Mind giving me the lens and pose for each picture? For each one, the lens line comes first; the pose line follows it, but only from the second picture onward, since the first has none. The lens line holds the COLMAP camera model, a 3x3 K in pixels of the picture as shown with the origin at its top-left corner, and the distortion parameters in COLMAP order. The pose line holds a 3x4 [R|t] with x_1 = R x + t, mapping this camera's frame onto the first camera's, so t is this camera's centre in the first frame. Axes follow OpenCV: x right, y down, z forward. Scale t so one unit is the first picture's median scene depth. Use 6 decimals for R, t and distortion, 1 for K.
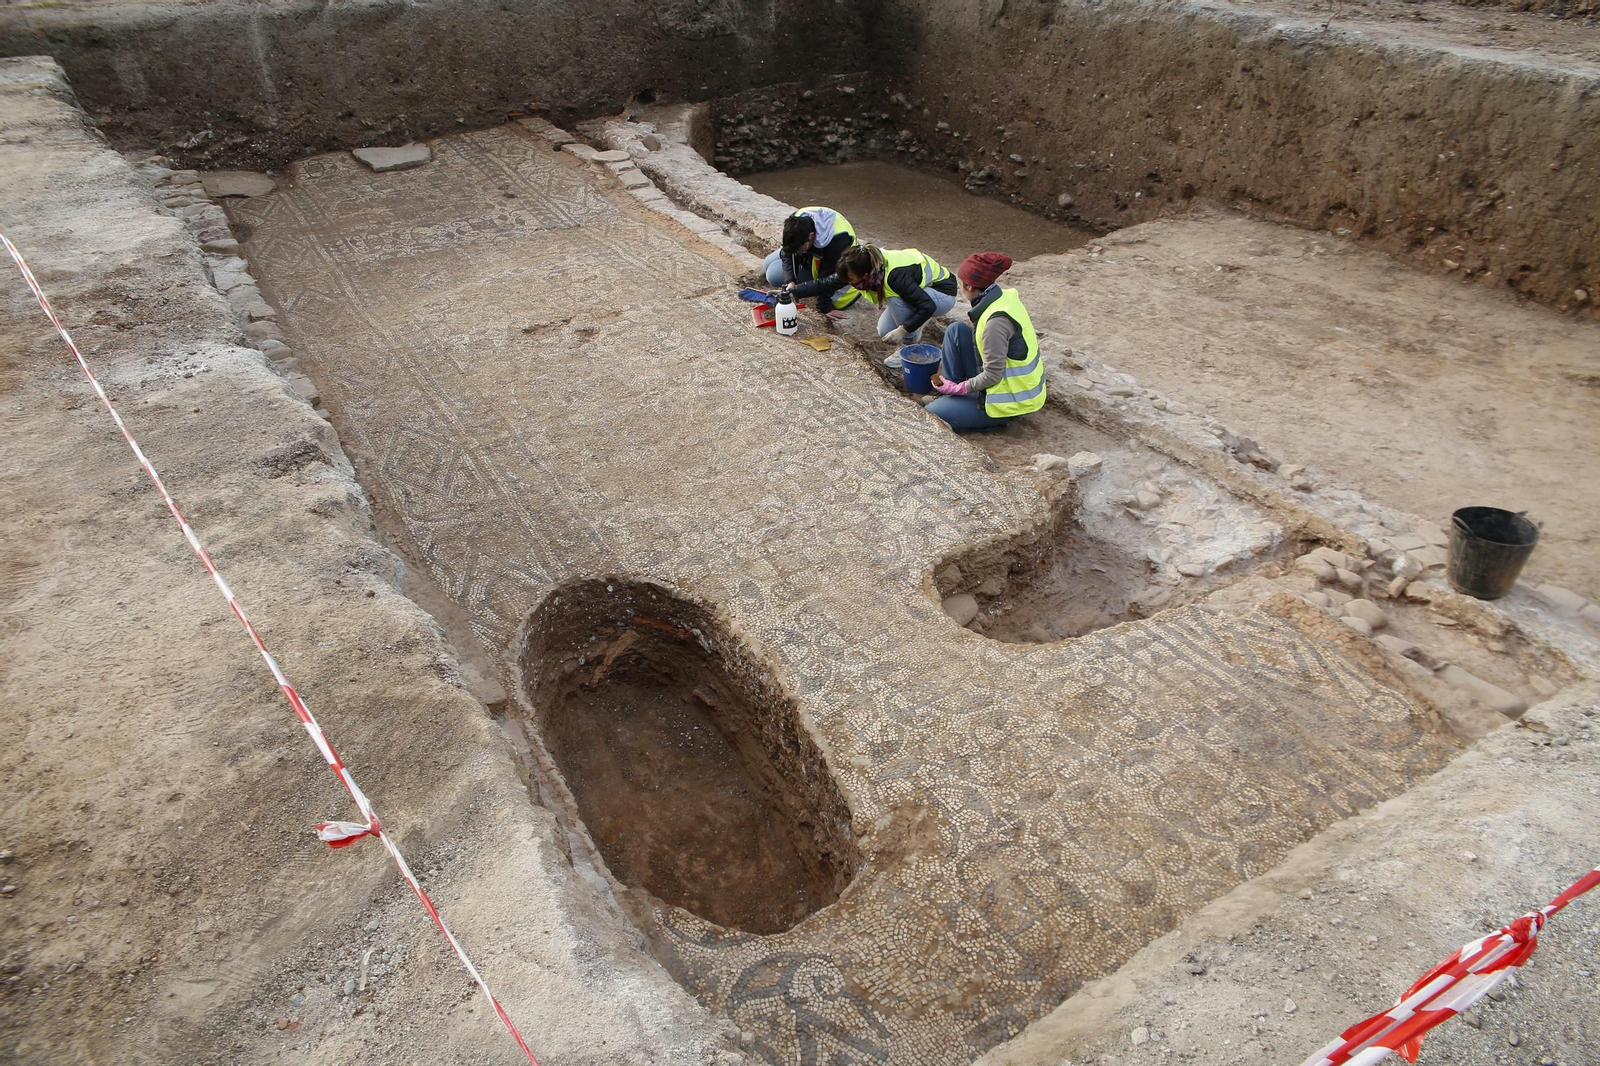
lens RADIAL K [[1137.3, 0, 801.1], [0, 1137.3, 527.9], [0, 0, 1]] dist [-0.113969, 0.093709]
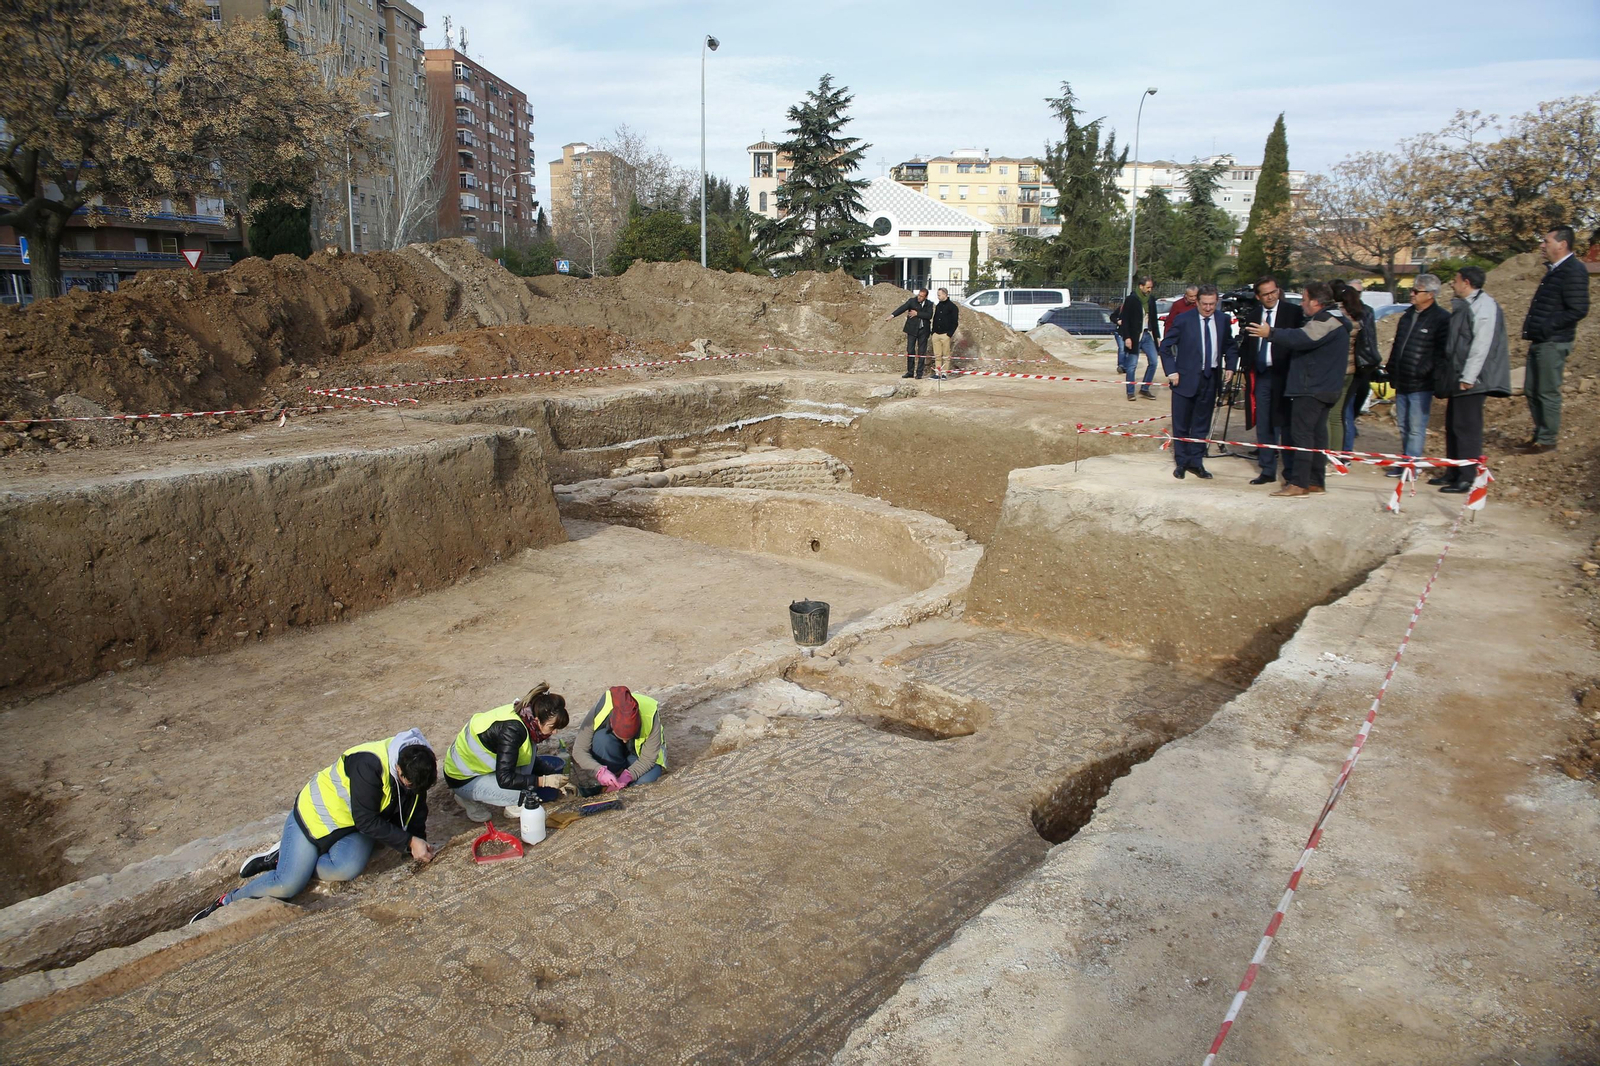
lens RADIAL K [[1117.6, 0, 802.4], [0, 1117.6, 516.5], [0, 0, 1]] dist [-0.119512, 0.108810]
pose [[-0.279562, -0.202318, 0.938569, -0.941746], [0.523123, 0.787610, 0.325595, -0.622589], [-0.805101, 0.582011, -0.114349, 0.925974]]
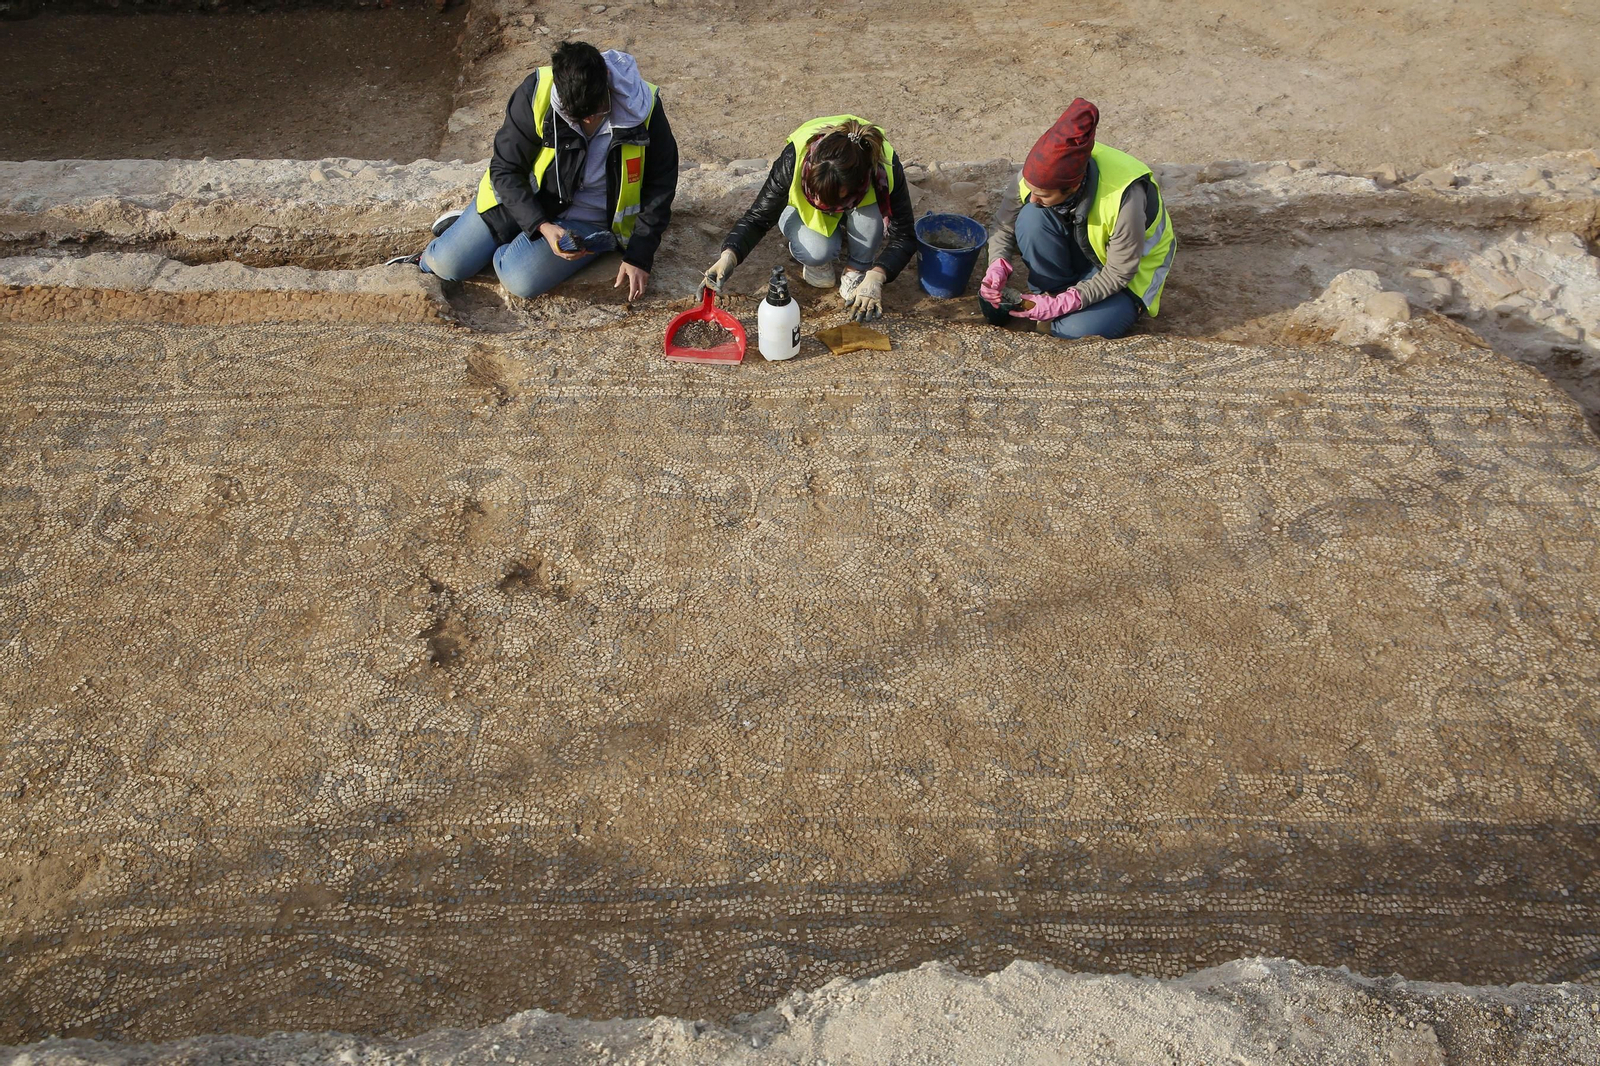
lens RADIAL K [[1602.9, 0, 800.0], [0, 1602.9, 533.0], [0, 0, 1]] dist [-0.041212, 0.111607]
pose [[0.512307, -0.549058, 0.660361, -0.615633], [0.459685, 0.824822, 0.329177, -0.395889], [-0.725418, 0.134918, 0.674956, 0.611306]]
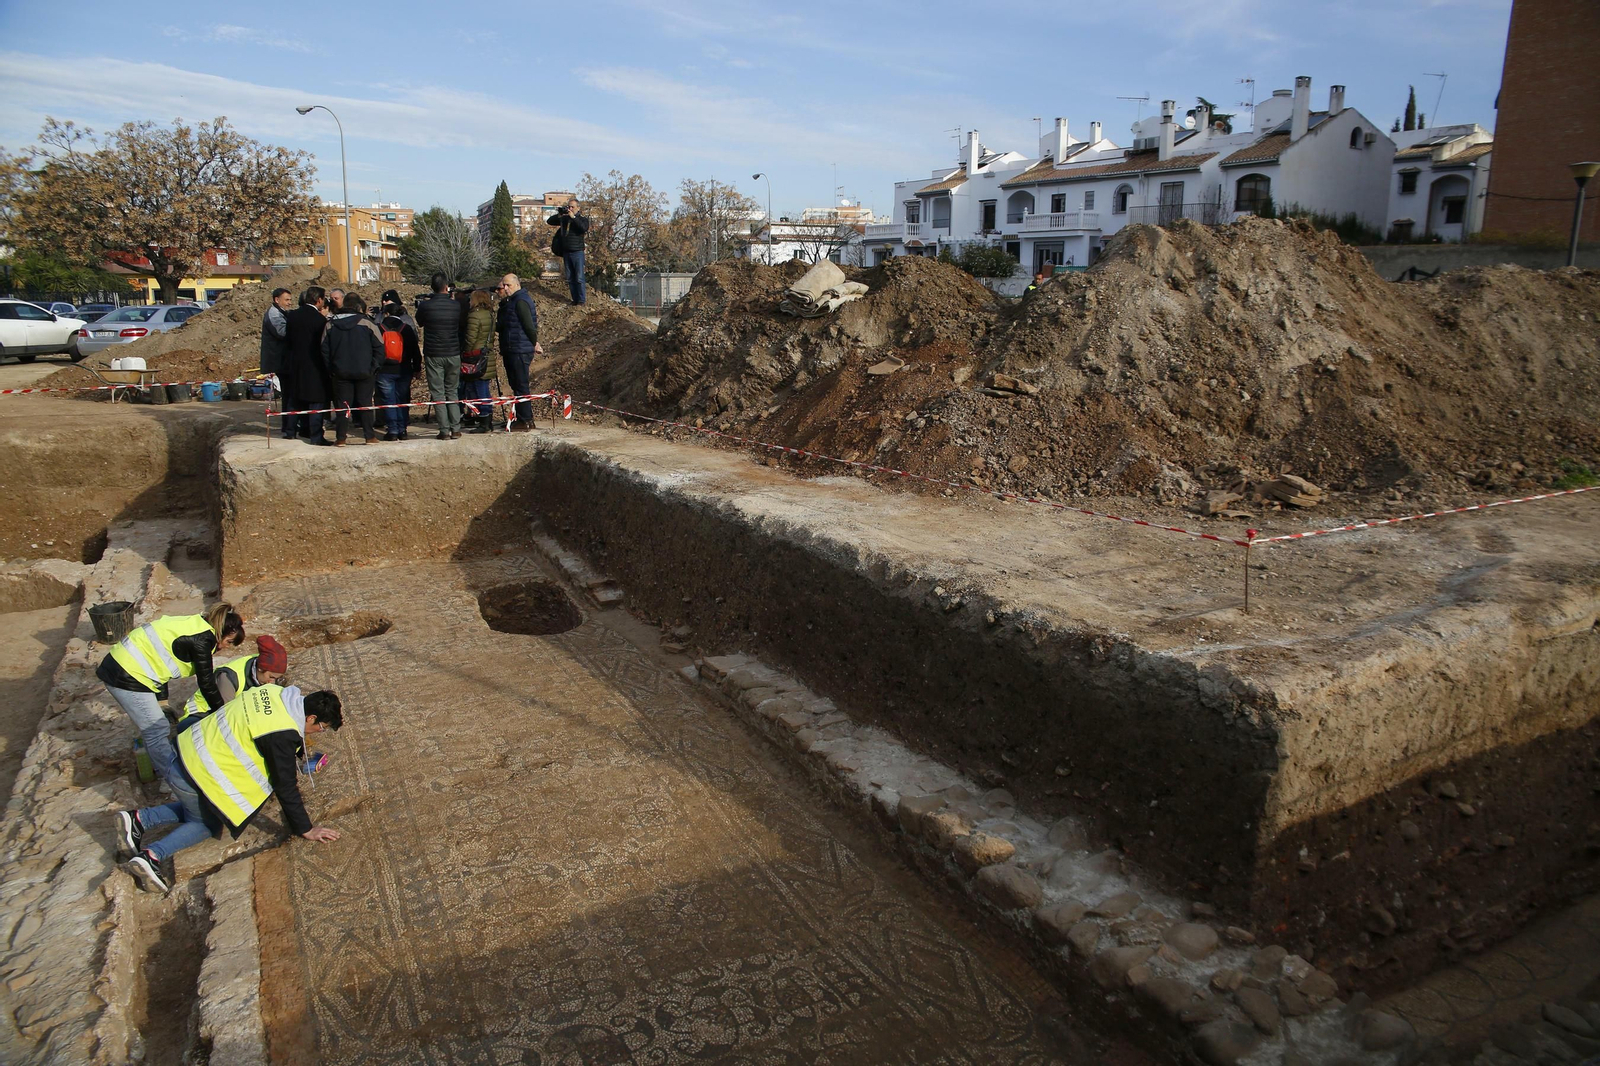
lens RADIAL K [[1117.6, 0, 802.4], [0, 1117.6, 516.5], [0, 0, 1]] dist [-0.119512, 0.108810]
pose [[-0.998231, -0.021429, 0.055465, -0.610256], [0.024005, 0.708180, 0.705624, -1.221305], [-0.054400, 0.705707, -0.706412, 1.807181]]
